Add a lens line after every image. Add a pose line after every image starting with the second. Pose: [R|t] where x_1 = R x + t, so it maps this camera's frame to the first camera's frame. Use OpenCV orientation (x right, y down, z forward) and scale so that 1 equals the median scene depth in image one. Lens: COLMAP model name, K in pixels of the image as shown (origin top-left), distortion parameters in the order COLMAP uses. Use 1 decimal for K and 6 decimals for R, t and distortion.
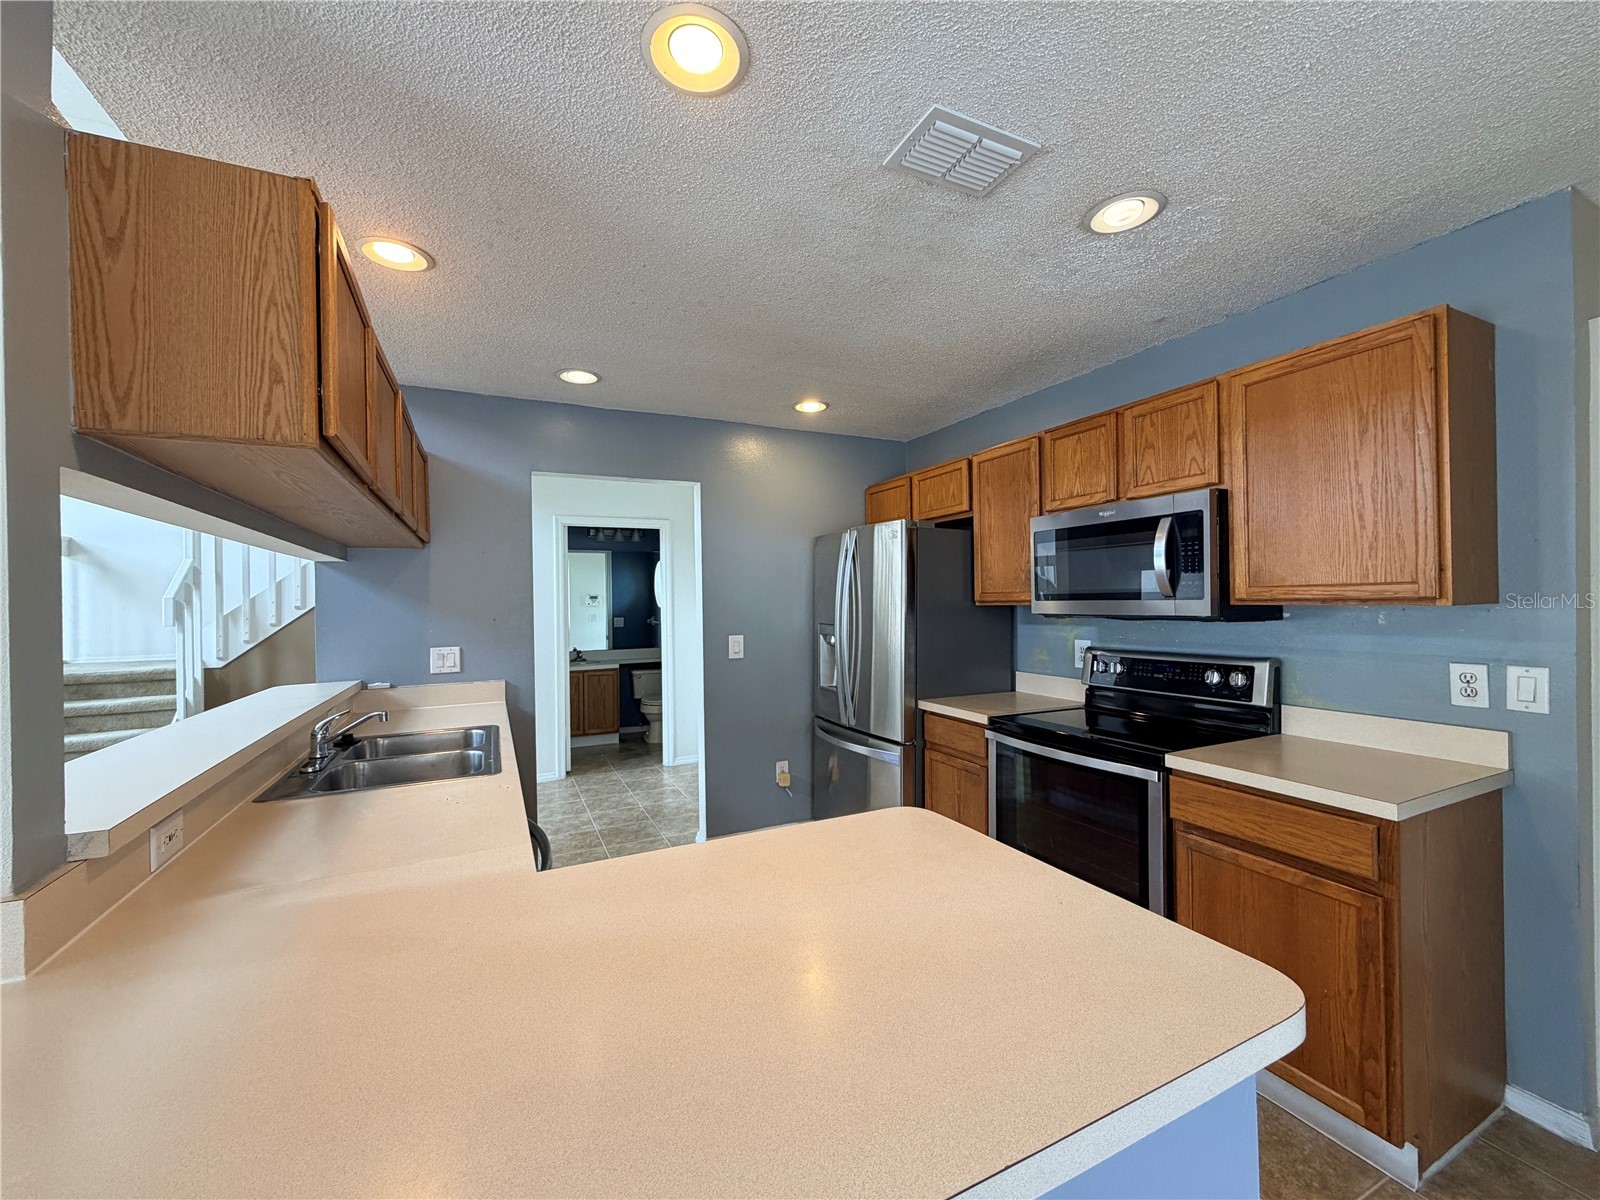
lens RADIAL K [[634.9, 0, 796.8], [0, 634.9, 600.2], [0, 0, 1]] dist [0.000265, -0.000313]
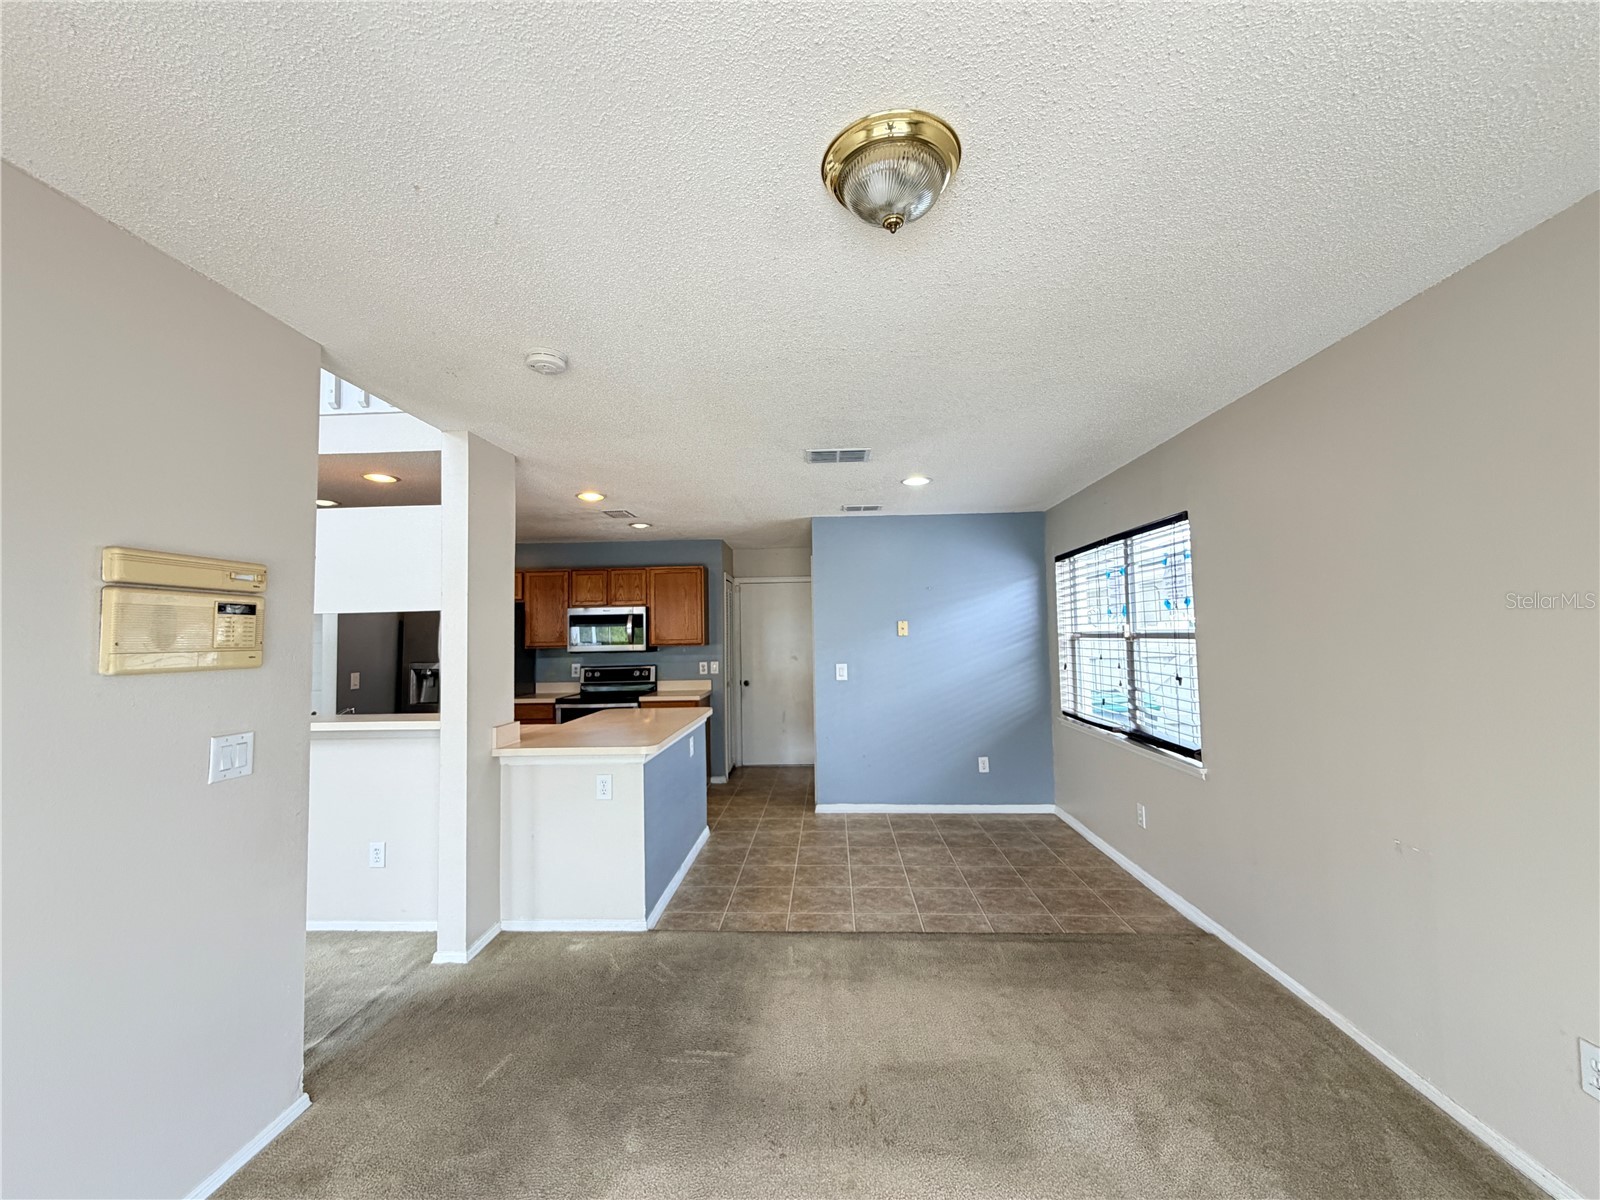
lens RADIAL K [[634.9, 0, 796.8], [0, 634.9, 600.2], [0, 0, 1]] dist [0.000265, -0.000313]
pose [[0.477829, 0.053377, 0.876830, -1.488147], [0.011909, 0.997667, -0.067223, 0.000432], [-0.878372, 0.042563, 0.476078, -0.950172]]
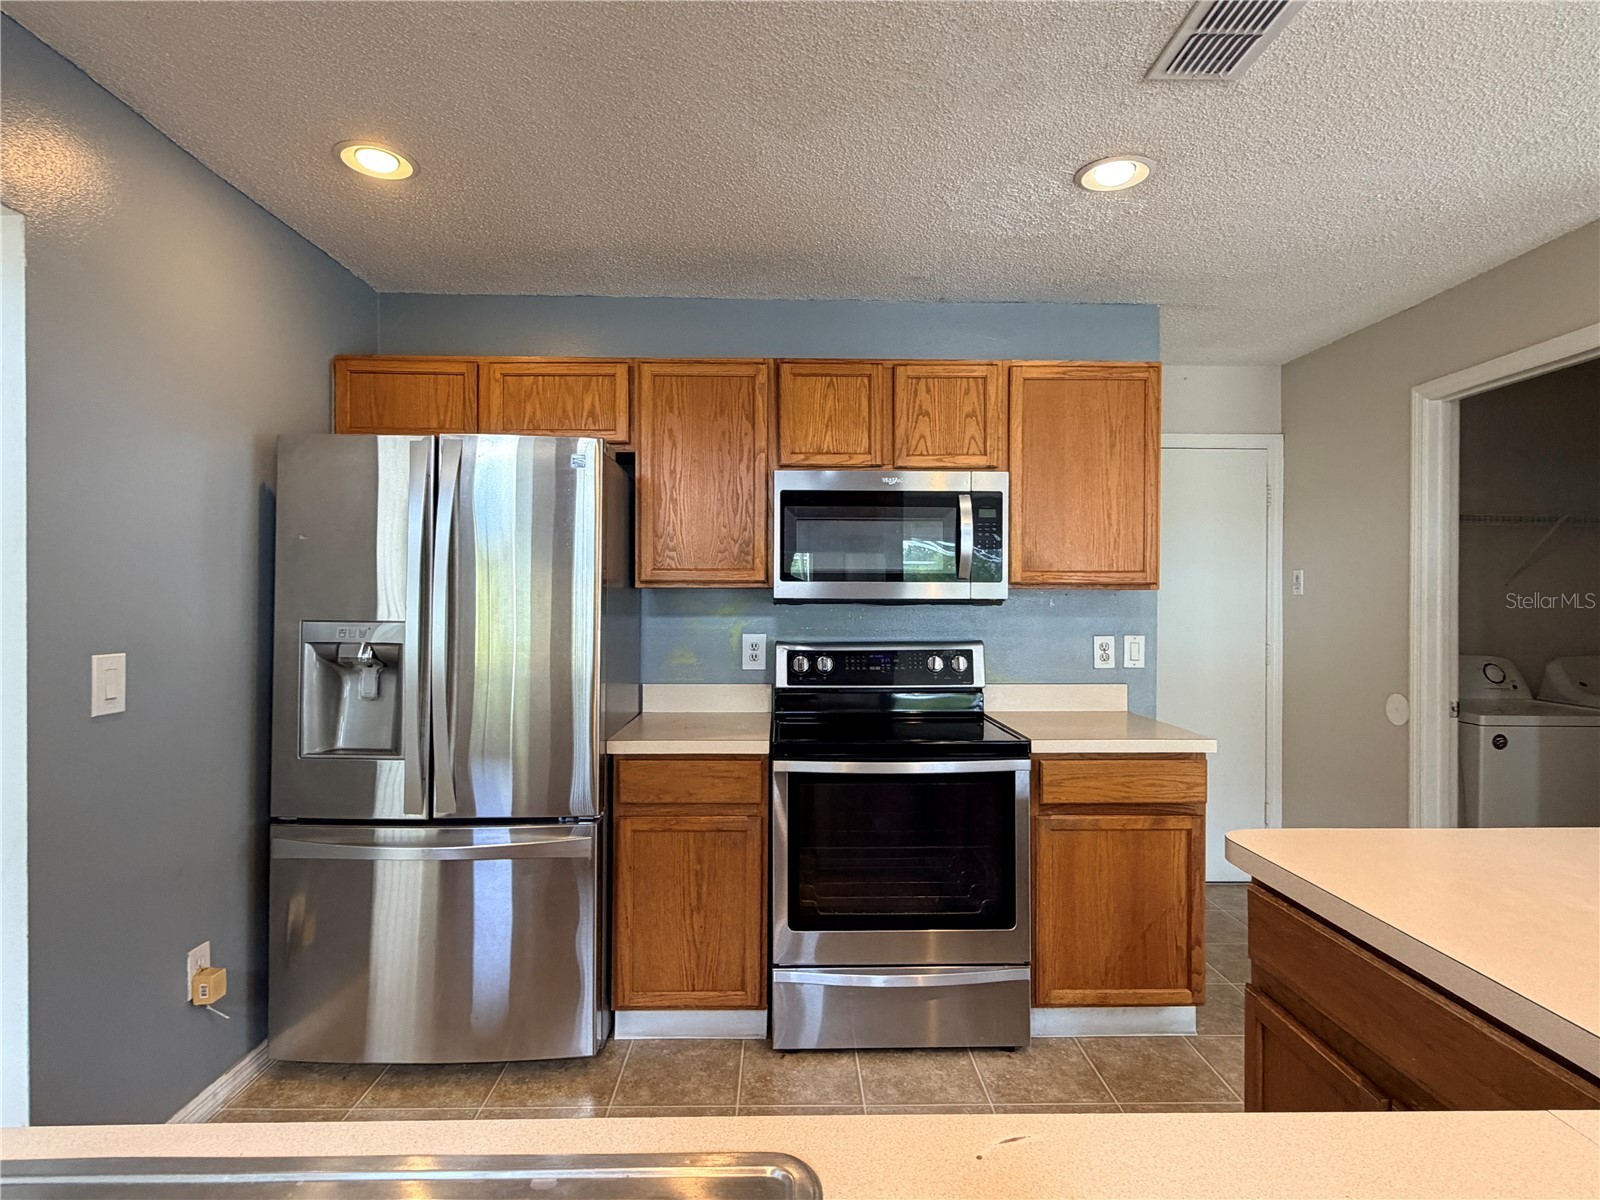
lens RADIAL K [[835.0, 0, 797.4], [0, 835.0, 601.1], [0, 0, 1]] dist [0.001447, -0.000567]
pose [[0.416565, 0.010549, 0.909045, -0.637855], [-0.011020, 0.999918, -0.006554, 0.037989], [-0.909039, -0.007288, 0.416647, 0.700852]]
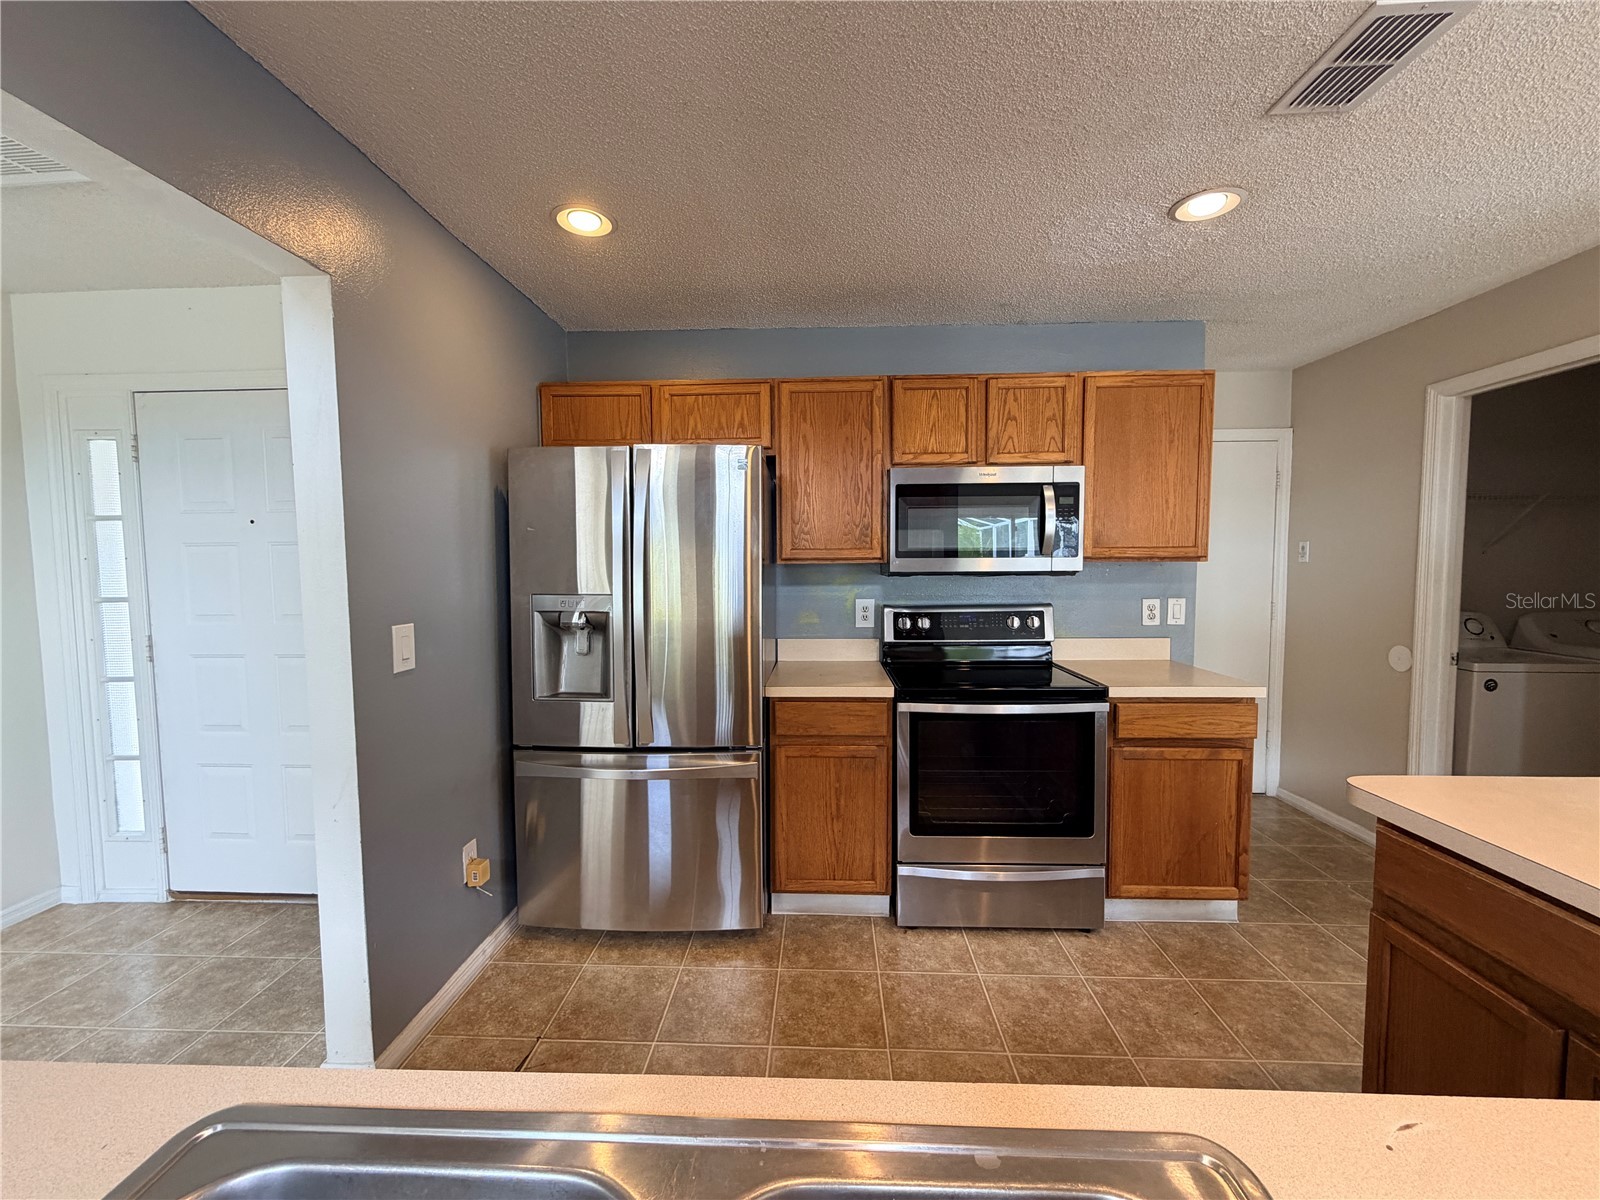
lens RADIAL K [[634.9, 0, 796.8], [0, 634.9, 600.2], [0, 0, 1]] dist [0.000265, -0.000313]
pose [[0.472499, -0.044257, 0.880219, -0.642594], [-0.002096, 0.998679, 0.051338, 0.018577], [-0.881329, -0.026102, 0.471782, 0.844113]]
